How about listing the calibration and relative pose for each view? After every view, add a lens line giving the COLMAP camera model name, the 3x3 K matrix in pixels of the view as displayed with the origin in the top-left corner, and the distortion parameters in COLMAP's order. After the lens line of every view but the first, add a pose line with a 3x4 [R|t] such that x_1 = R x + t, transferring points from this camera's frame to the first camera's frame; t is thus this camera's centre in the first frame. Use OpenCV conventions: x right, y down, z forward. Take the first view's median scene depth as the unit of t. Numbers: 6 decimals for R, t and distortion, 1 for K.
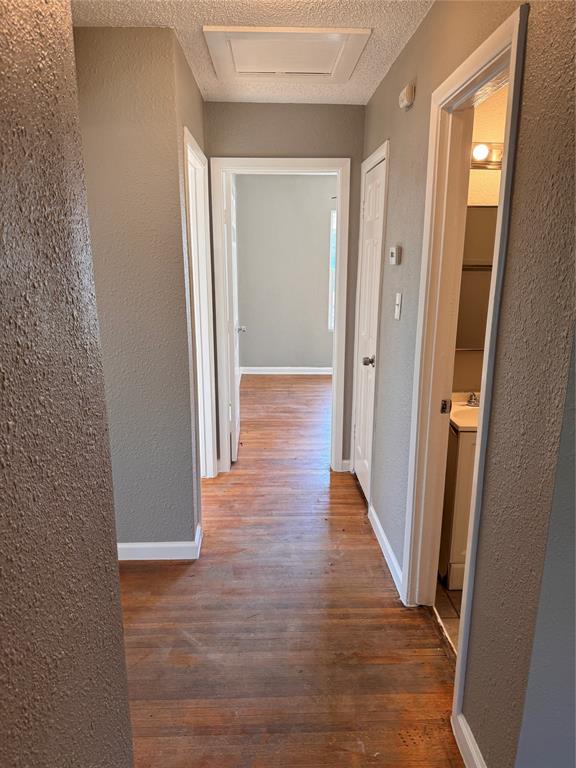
lens RADIAL K [[544.6, 0, 288.0], [0, 544.6, 384.0], [0, 0, 1]] dist [0.137931, -0.196804]
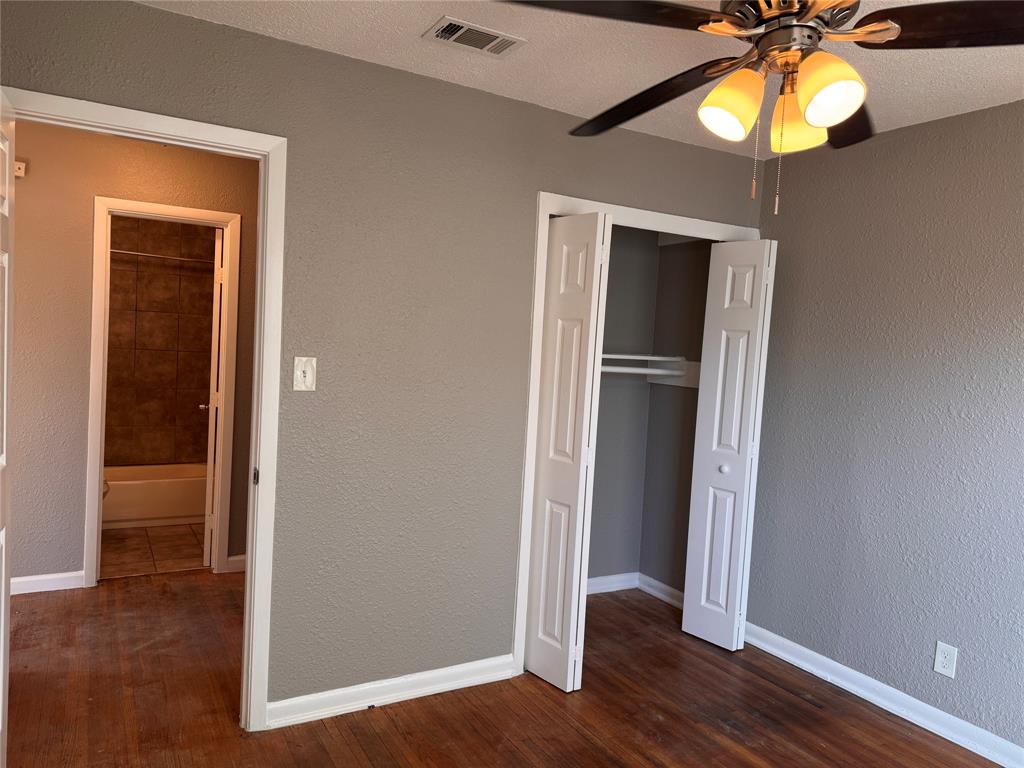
lens RADIAL K [[726.1, 0, 512.0], [0, 726.1, 384.0], [0, 0, 1]] dist [0.137931, -0.196804]
pose [[-0.459662, -0.078825, 0.884589, -1.712904], [0.150715, 0.974681, 0.165170, -0.175704], [-0.875212, 0.209243, -0.436143, 0.865246]]
